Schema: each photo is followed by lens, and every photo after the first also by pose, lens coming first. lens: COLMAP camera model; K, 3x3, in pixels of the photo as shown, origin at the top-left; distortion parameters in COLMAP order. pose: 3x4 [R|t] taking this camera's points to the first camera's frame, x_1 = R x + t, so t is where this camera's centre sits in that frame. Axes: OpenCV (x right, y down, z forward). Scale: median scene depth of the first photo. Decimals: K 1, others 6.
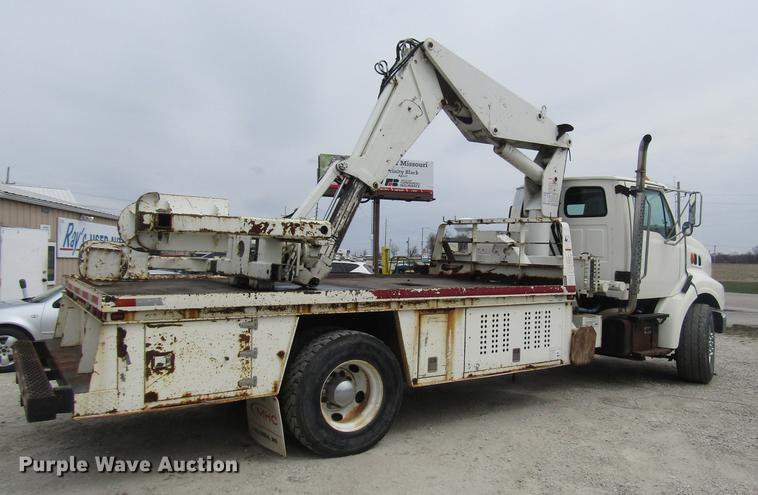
lens RADIAL K [[586.9, 0, 412.0], [0, 586.9, 260.4], [0, 0, 1]] dist [-0.010447, -0.001635]
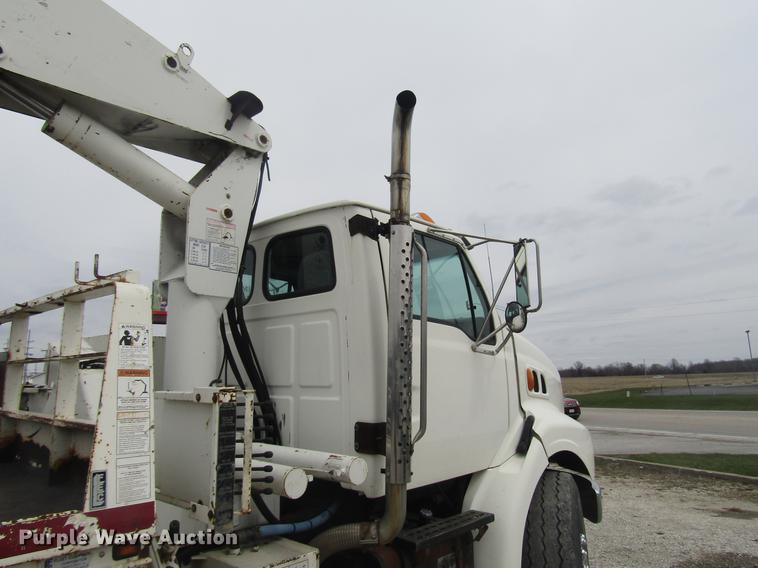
lens RADIAL K [[539.1, 0, 377.5], [0, 539.1, 286.2], [0, 0, 1]] dist [-0.006058, 0.001125]
pose [[0.982652, -0.009949, 0.185194, 0.282886], [0.043588, 0.982980, -0.178469, -0.006167], [-0.180267, 0.183445, 0.966360, 0.600128]]
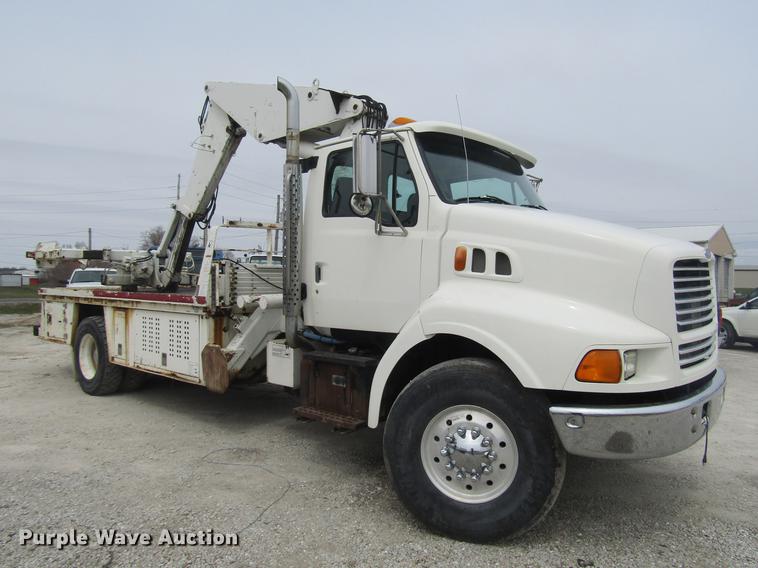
lens RADIAL K [[539.1, 0, 377.5], [0, 539.1, 286.2], [0, 0, 1]] dist [-0.006058, 0.001125]
pose [[0.227961, -0.007267, -0.973643, 0.940336], [-0.019062, 0.999747, -0.011925, 0.027009], [0.973484, 0.021278, 0.227765, 0.897157]]
